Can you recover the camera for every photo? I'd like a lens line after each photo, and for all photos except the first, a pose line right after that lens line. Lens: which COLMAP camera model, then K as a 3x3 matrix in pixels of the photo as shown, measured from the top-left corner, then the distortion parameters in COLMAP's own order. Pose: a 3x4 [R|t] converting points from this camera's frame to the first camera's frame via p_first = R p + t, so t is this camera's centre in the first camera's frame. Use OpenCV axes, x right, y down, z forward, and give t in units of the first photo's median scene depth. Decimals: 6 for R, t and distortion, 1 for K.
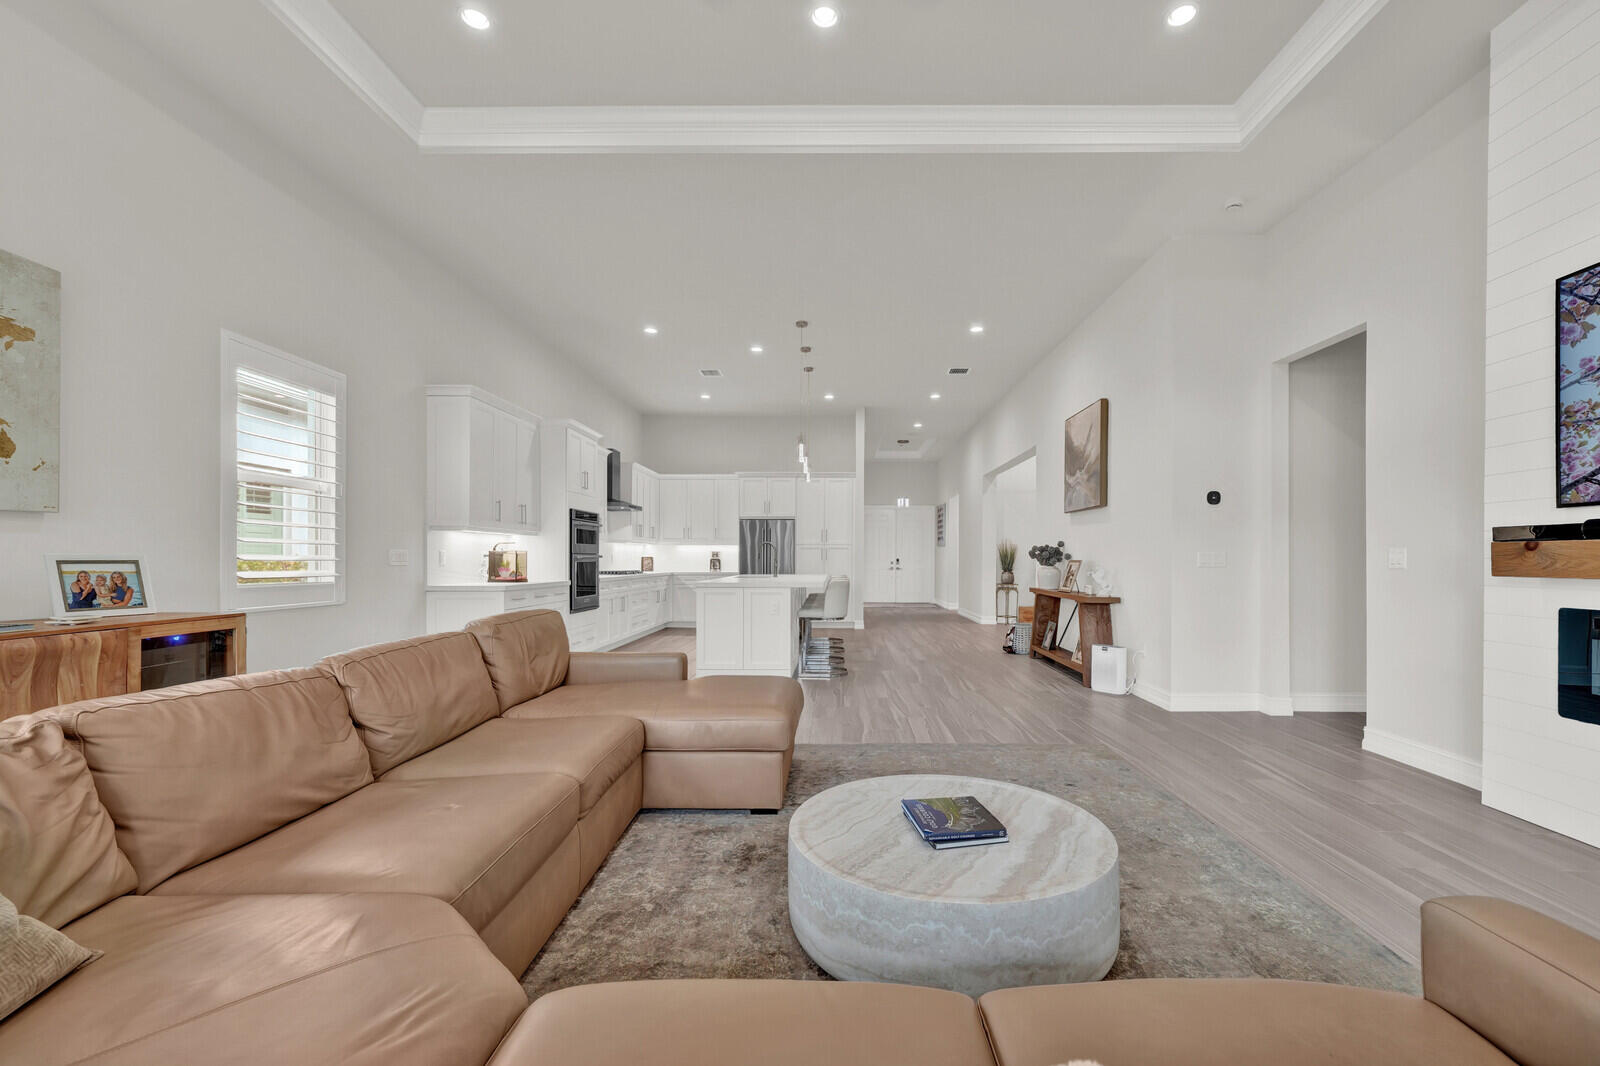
lens RADIAL K [[652.5, 0, 840.8], [0, 652.5, 556.4], [0, 0, 1]] dist [-0.001507, -0.000130]
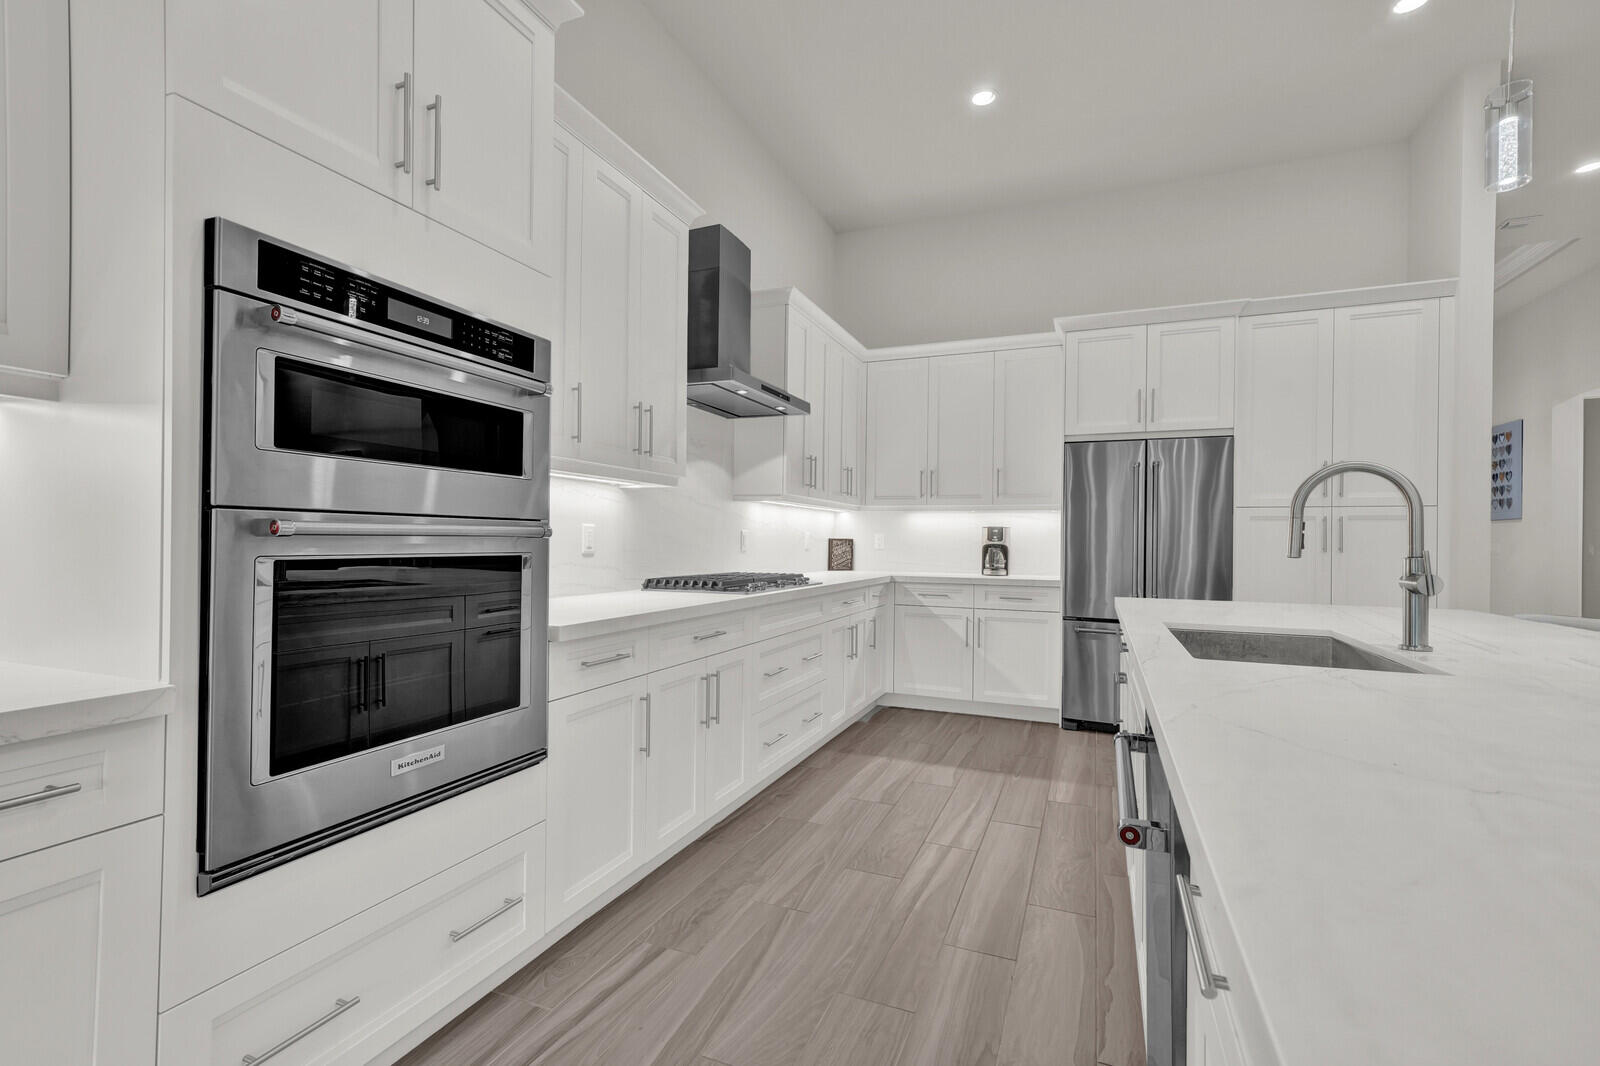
lens RADIAL K [[717.7, 0, 798.6], [0, 717.7, 535.4], [0, 0, 1]] dist [0.001553, 0.003815]
pose [[0.920529, 0.006055, -0.390626, -0.134177], [-0.008903, 0.999945, -0.005480, 0.001574], [0.390572, 0.008522, 0.920533, 0.552121]]
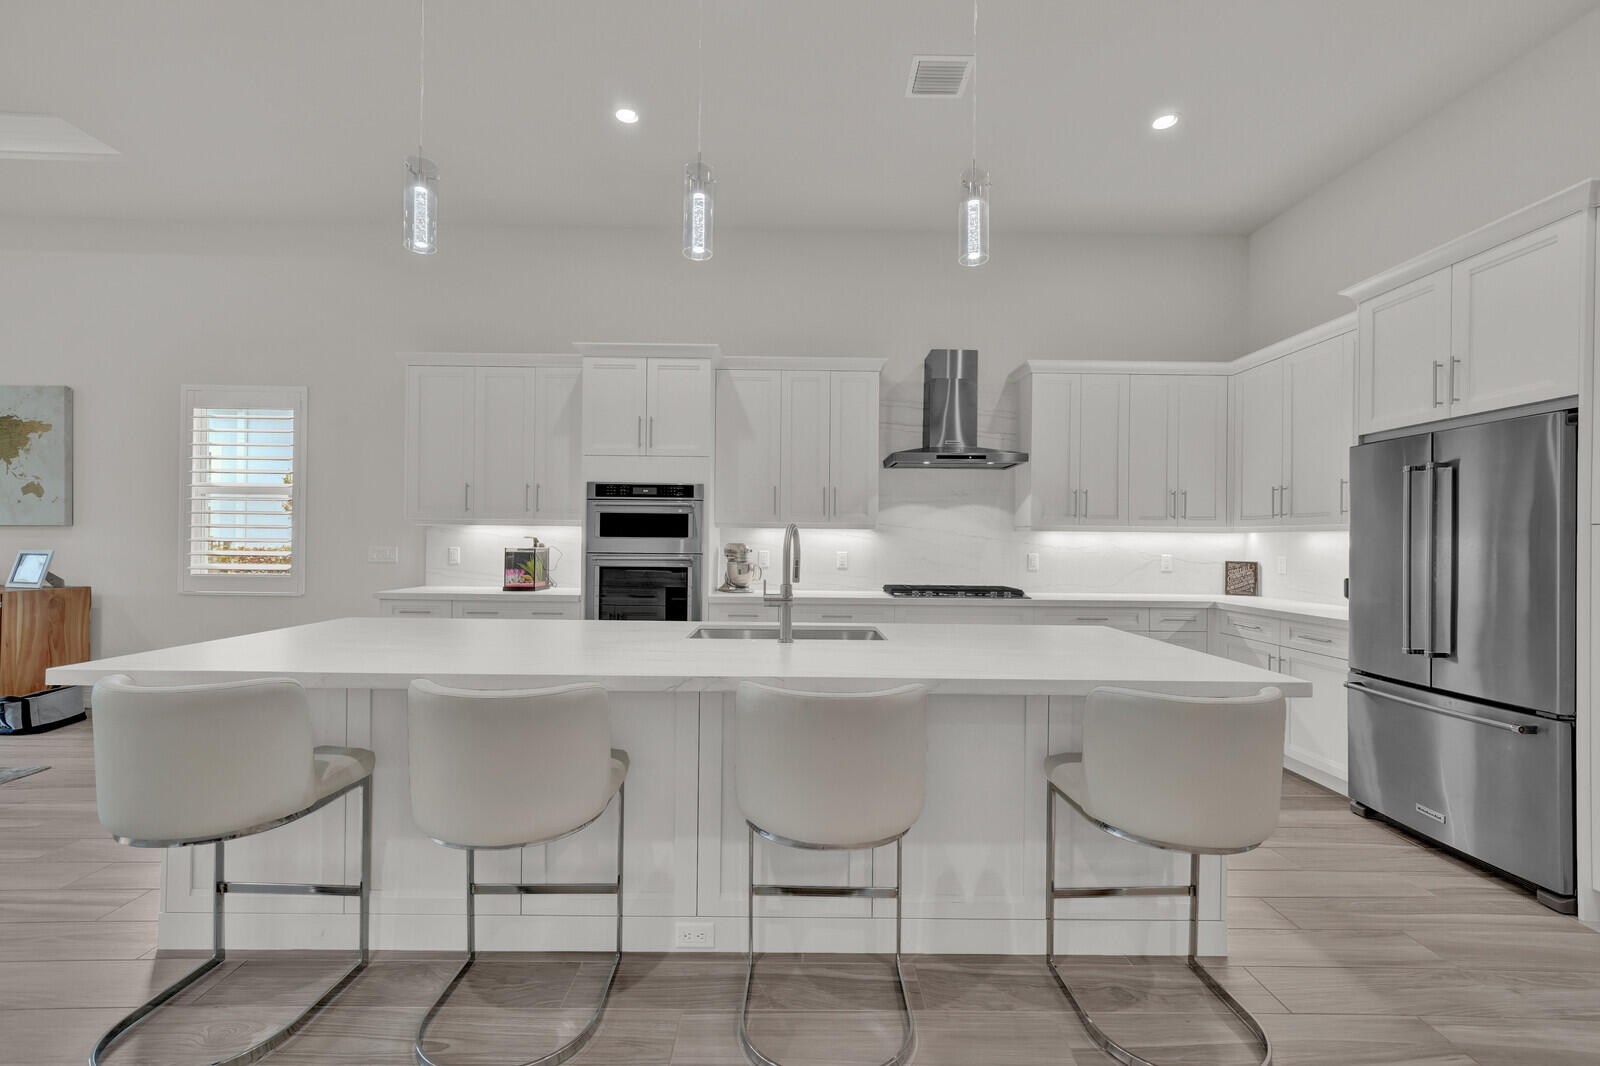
lens RADIAL K [[671.7, 0, 800.4], [0, 671.7, 537.3], [0, 0, 1]] dist [0.001246, 0.000768]
pose [[0.004231, -0.007628, -0.999962, 0.149937], [-0.008413, 0.999935, -0.007663, -0.009781], [0.999956, 0.008445, 0.004166, 0.742763]]
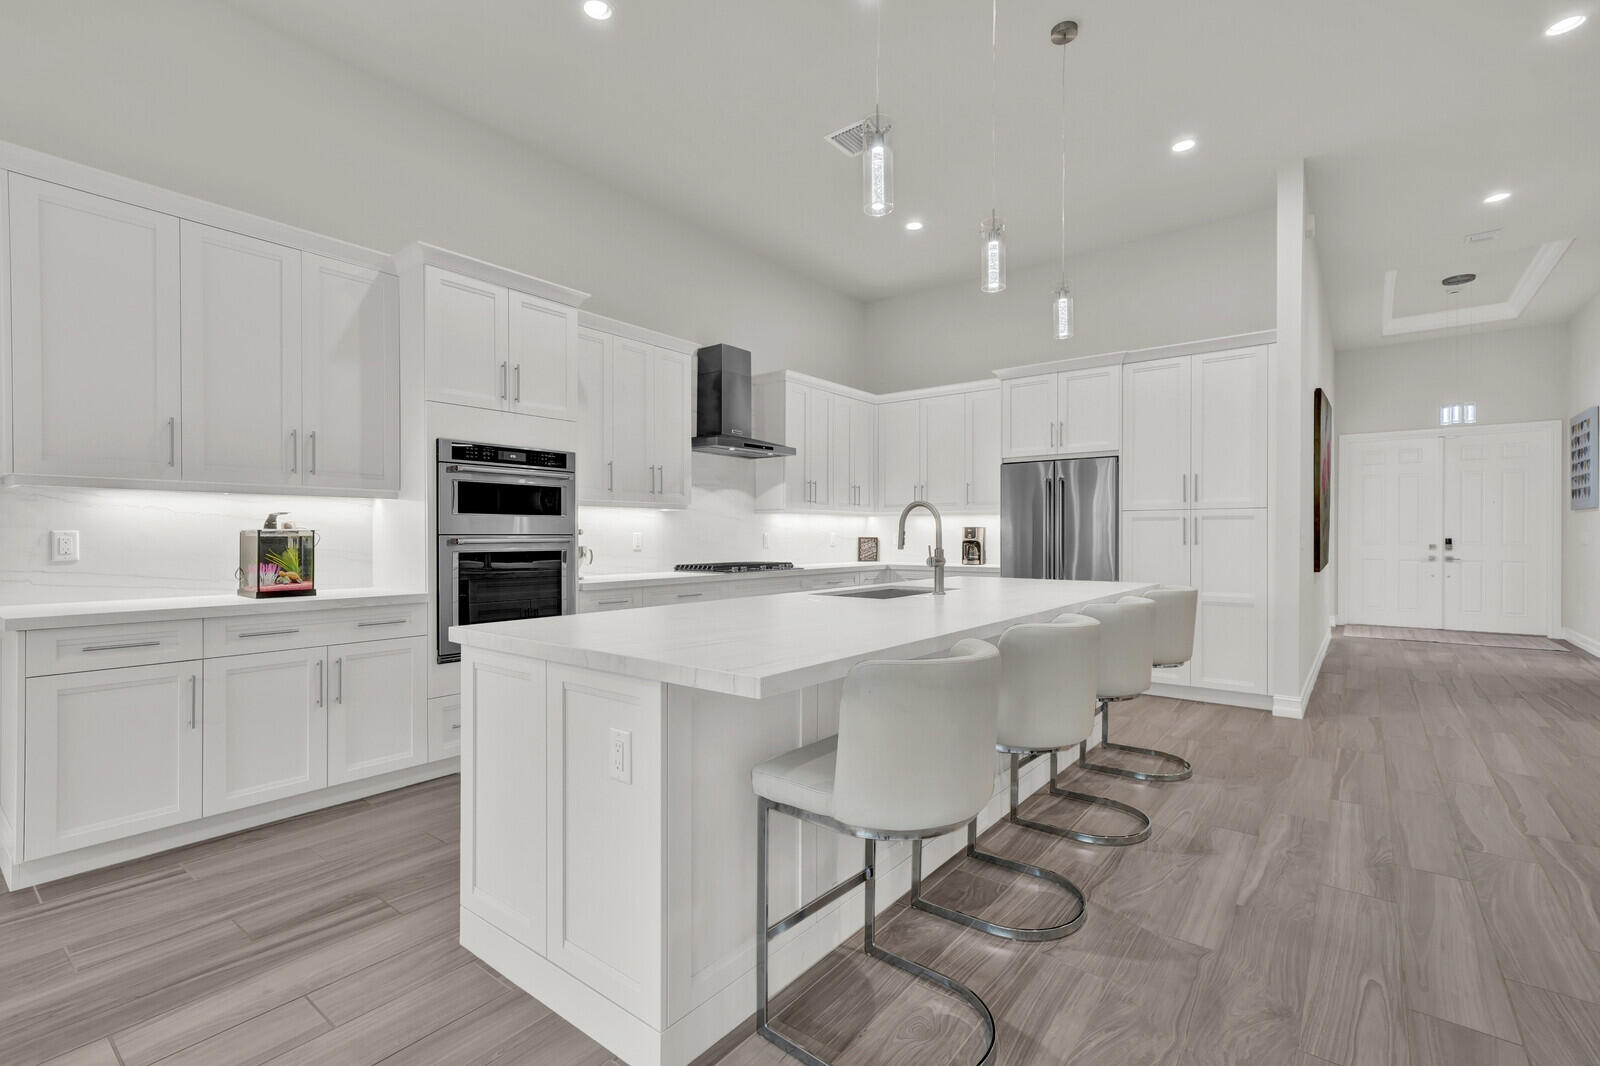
lens RADIAL K [[717.7, 0, 802.2], [0, 717.7, 535.9], [0, 0, 1]] dist [0.001553, 0.003815]
pose [[0.785363, -0.001429, -0.619033, 0.067230], [0.003559, 0.999991, 0.002207, -0.002176], [0.619025, -0.003936, 0.785362, 0.465934]]
